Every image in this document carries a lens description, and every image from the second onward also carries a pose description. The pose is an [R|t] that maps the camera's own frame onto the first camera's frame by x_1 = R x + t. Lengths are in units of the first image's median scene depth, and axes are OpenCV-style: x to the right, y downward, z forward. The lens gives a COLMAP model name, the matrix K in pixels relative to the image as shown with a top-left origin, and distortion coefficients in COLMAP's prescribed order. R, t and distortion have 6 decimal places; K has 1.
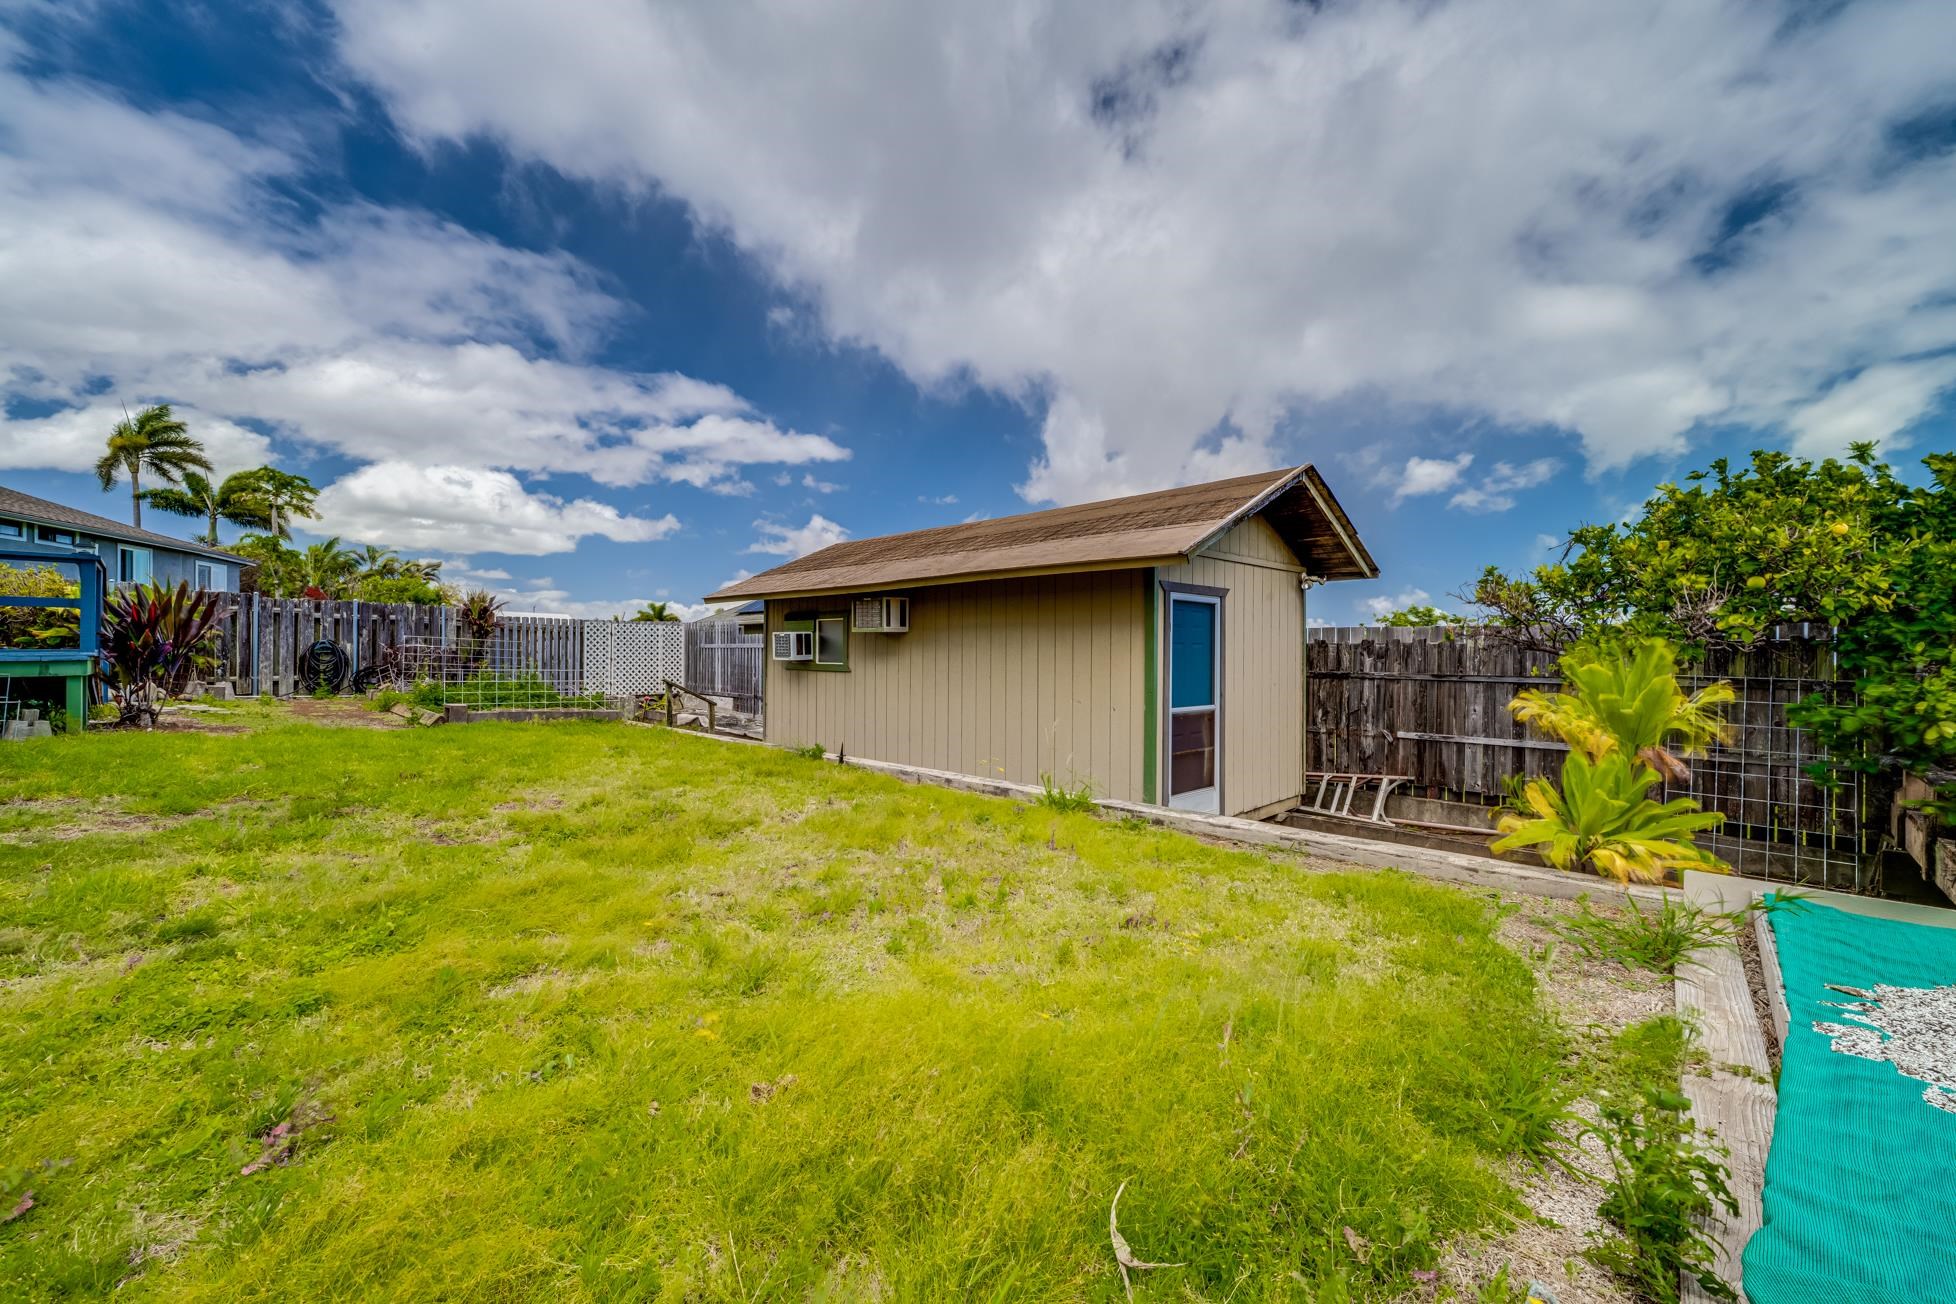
lens RADIAL K [[752.3, 0, 981.8], [0, 752.3, 652.8], [0, 0, 1]] dist [-0.008870, -0.000273]
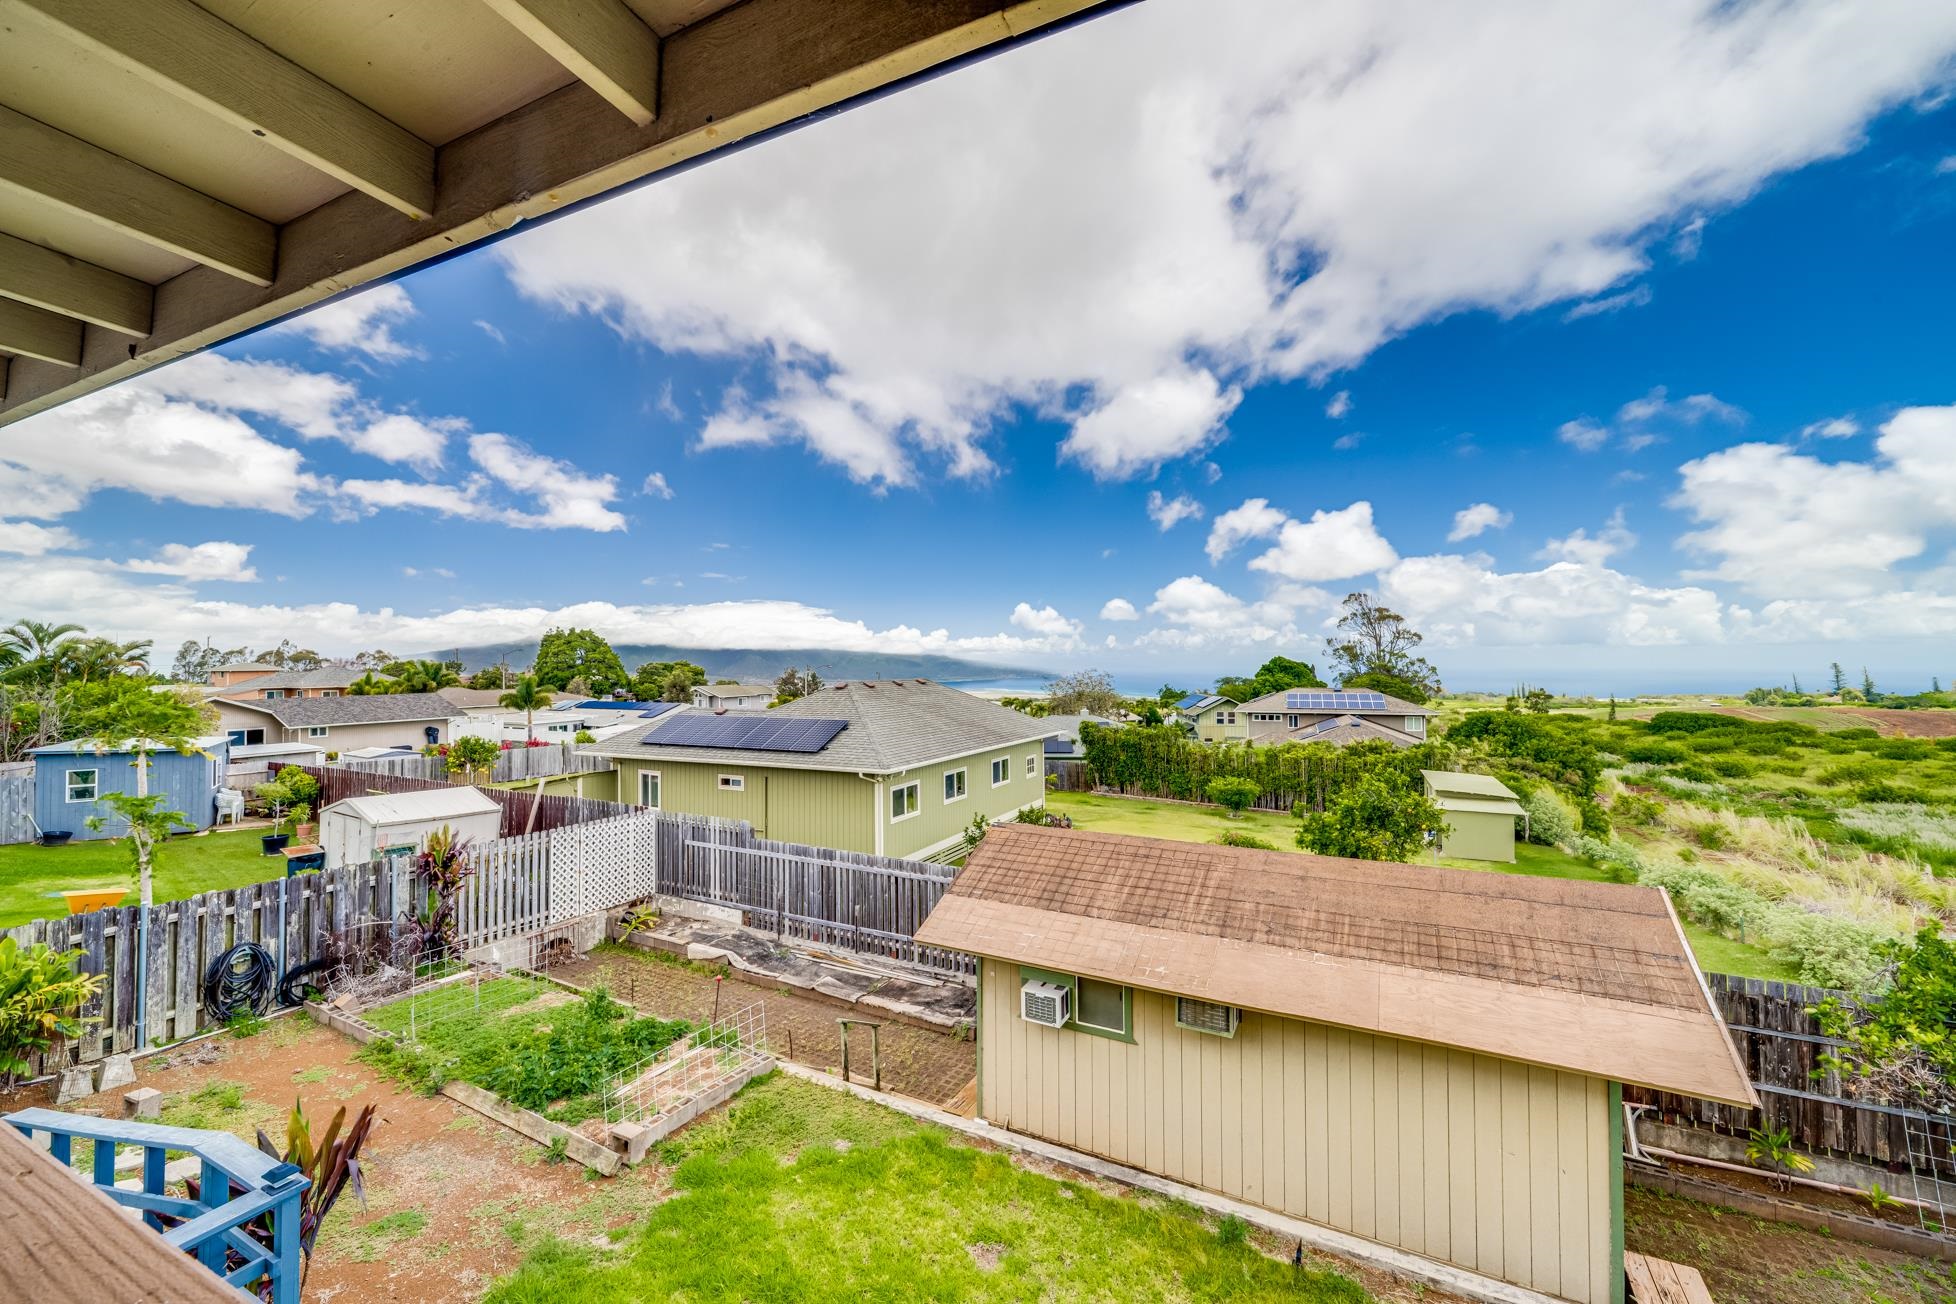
lens RADIAL K [[752.3, 0, 977.2], [0, 752.3, 652.2], [0, 0, 1]] dist [-0.008870, -0.000273]
pose [[0.961254, -0.000341, 0.275665, -0.385848], [0.007583, 0.999654, -0.025205, -0.269432], [-0.275561, 0.026319, 0.960923, 0.102316]]
